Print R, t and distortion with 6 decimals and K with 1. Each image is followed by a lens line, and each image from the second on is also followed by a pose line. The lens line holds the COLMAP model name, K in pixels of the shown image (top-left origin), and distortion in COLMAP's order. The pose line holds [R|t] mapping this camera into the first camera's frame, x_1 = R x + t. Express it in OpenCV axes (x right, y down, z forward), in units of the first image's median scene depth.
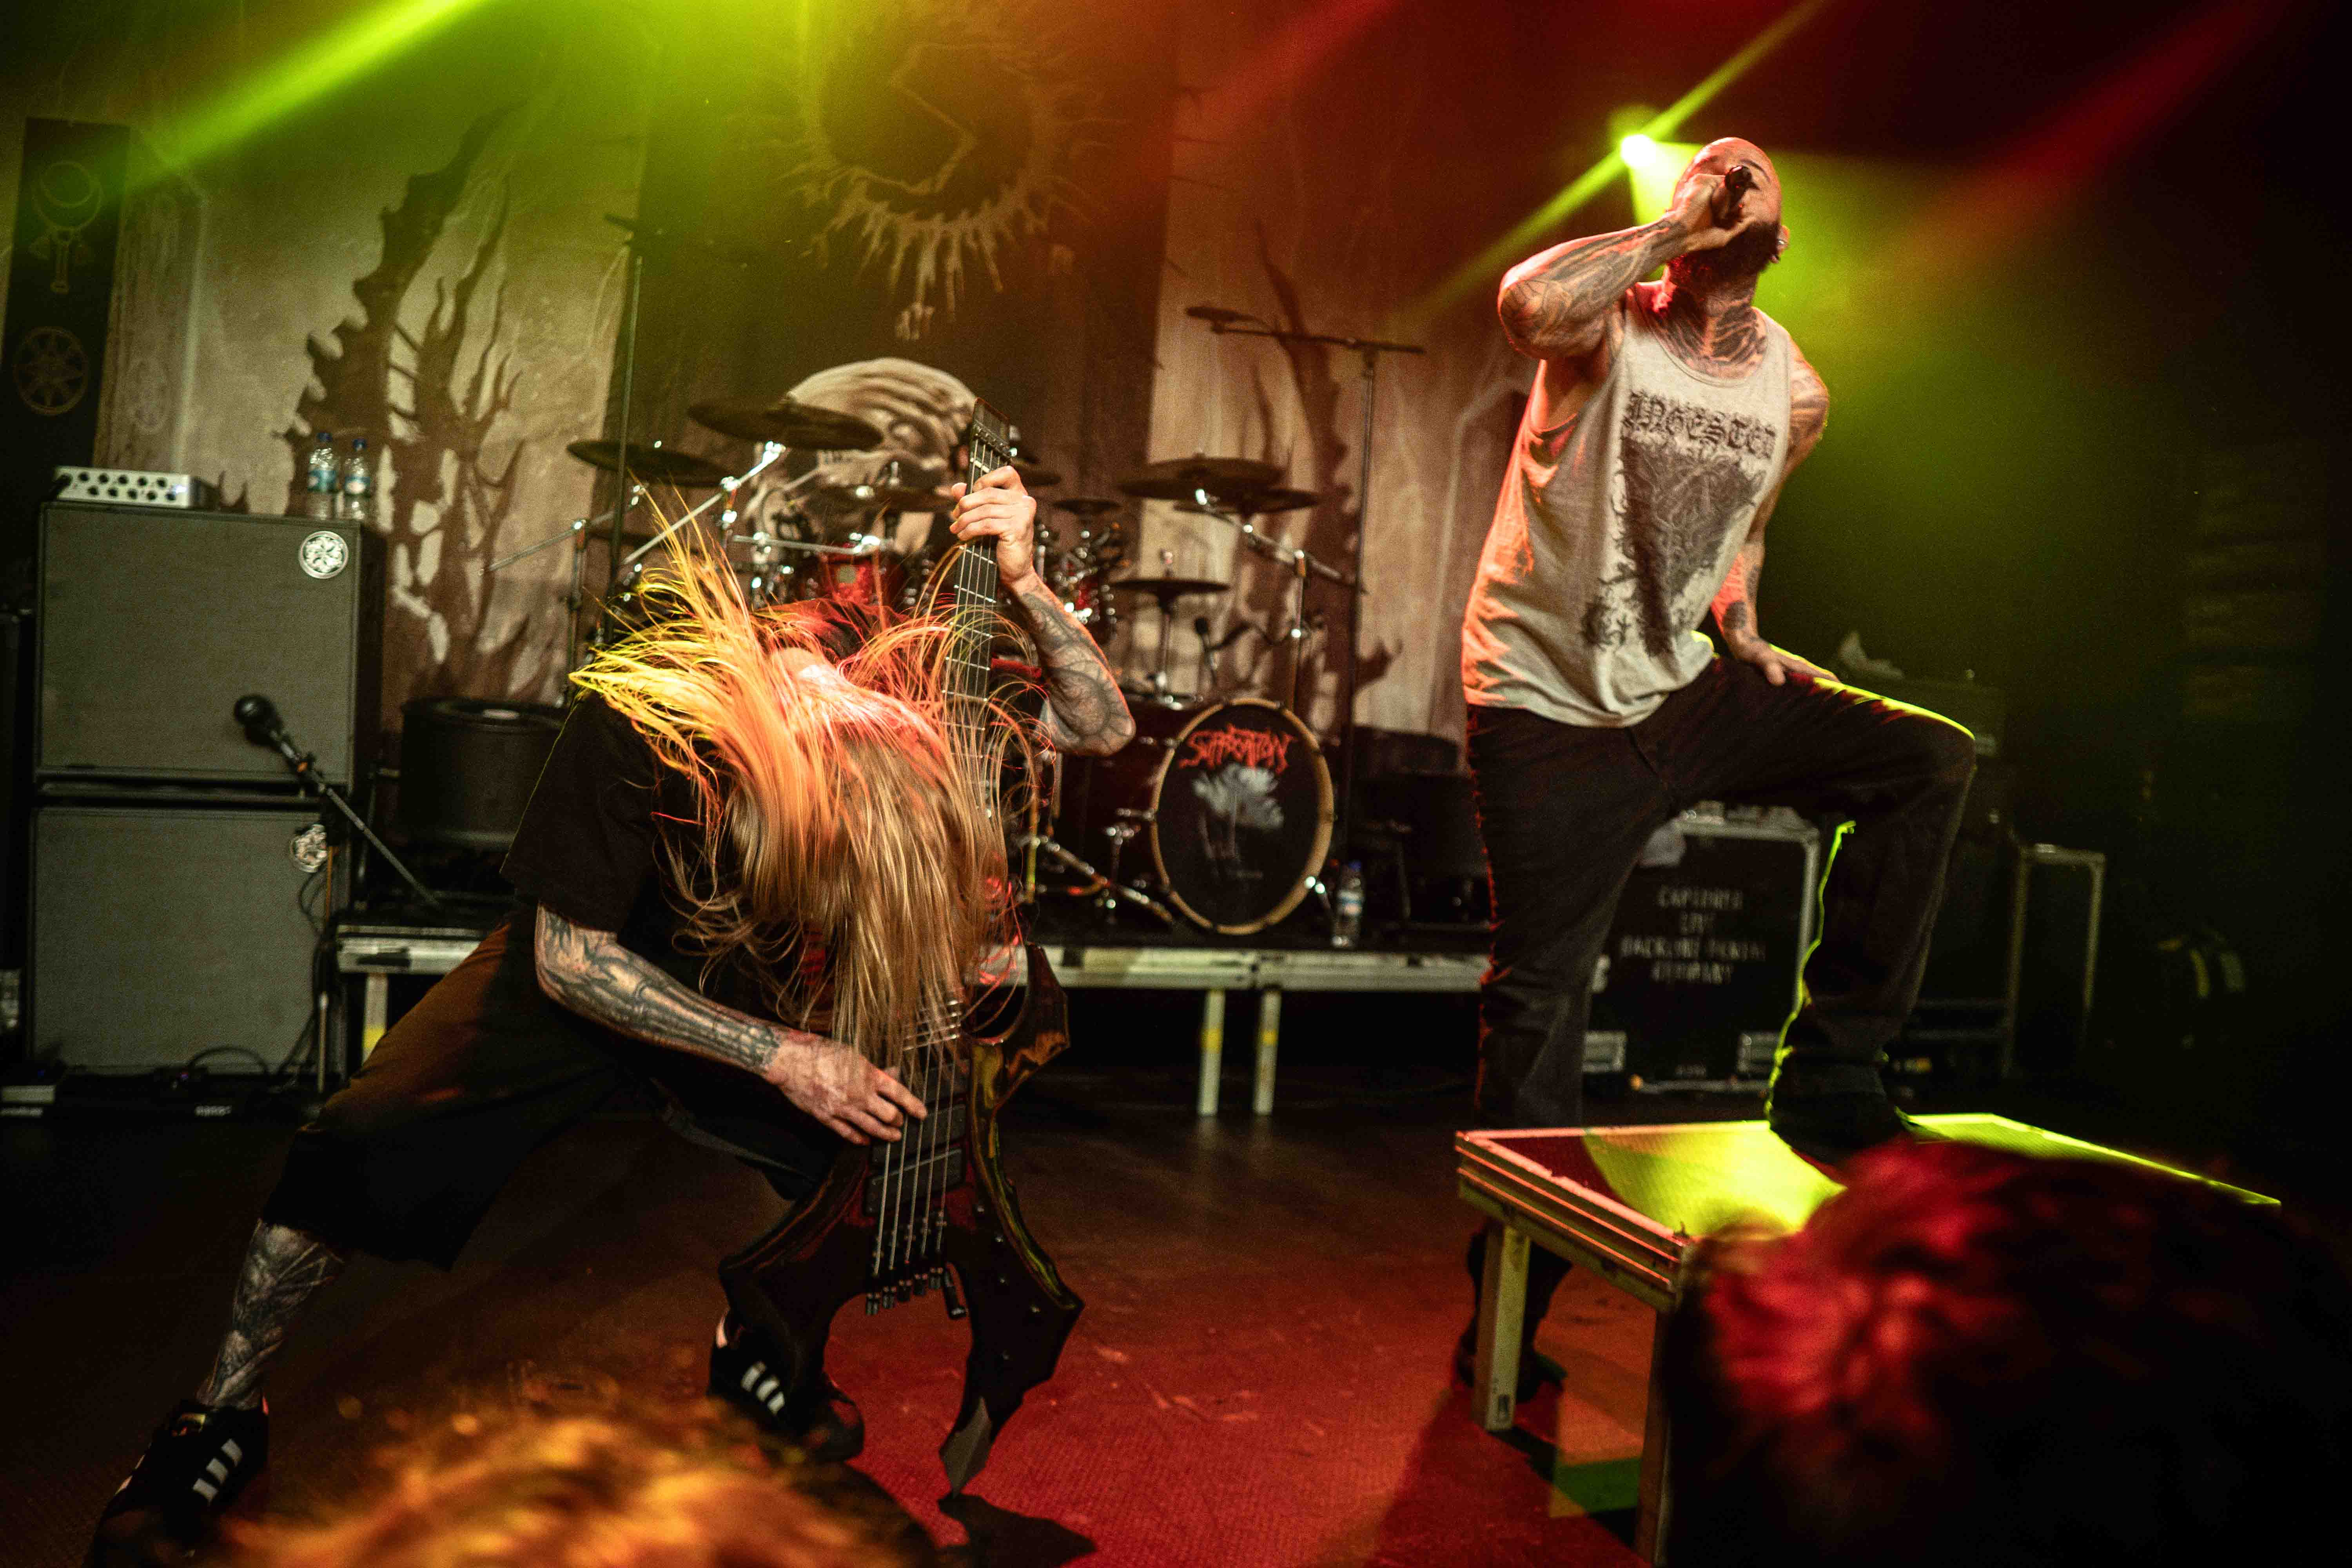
lens RADIAL K [[1654.0, 0, 1171.2], [0, 1654.0, 771.4], [0, 0, 1]] dist [-0.109827, 0.072621]
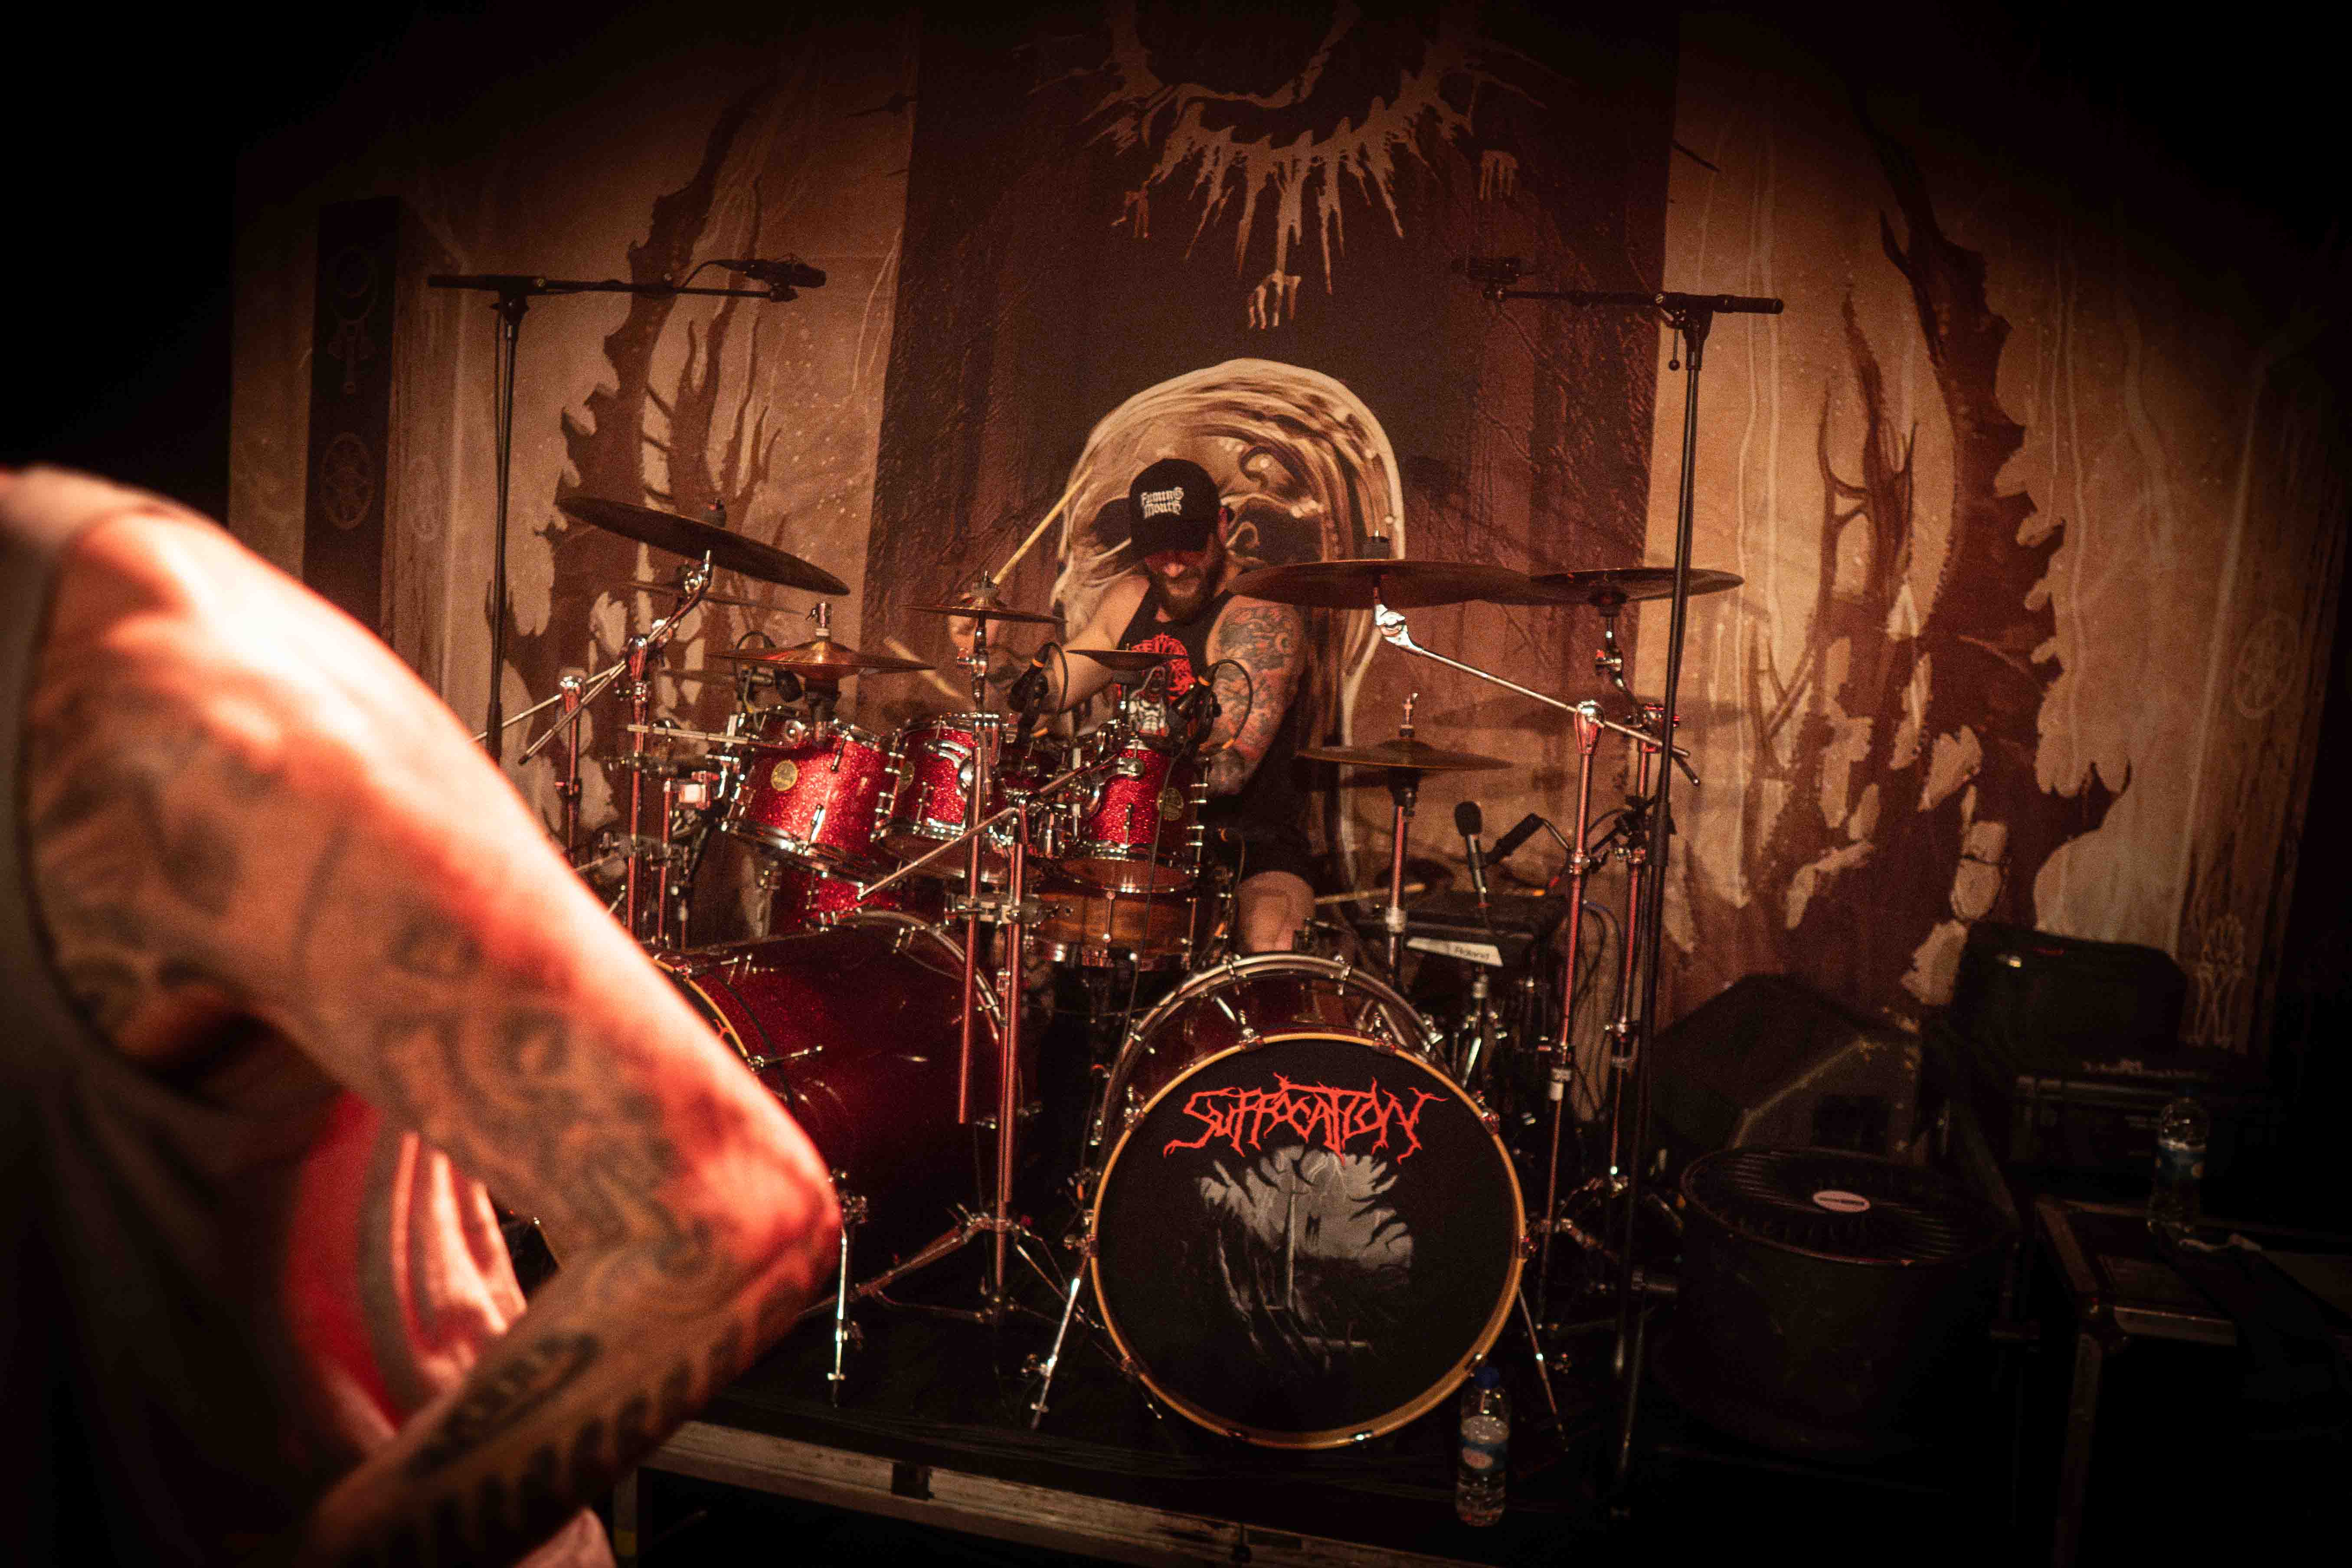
lens RADIAL K [[1832.3, 0, 1287.1], [0, 1832.3, 772.7], [0, 0, 1]] dist [-0.113532, 0.057384]
pose [[0.832056, 0.032008, -0.553768, 0.305052], [-0.010522, 0.999065, 0.041937, -0.127256], [0.554592, -0.029067, 0.831615, 0.427284]]
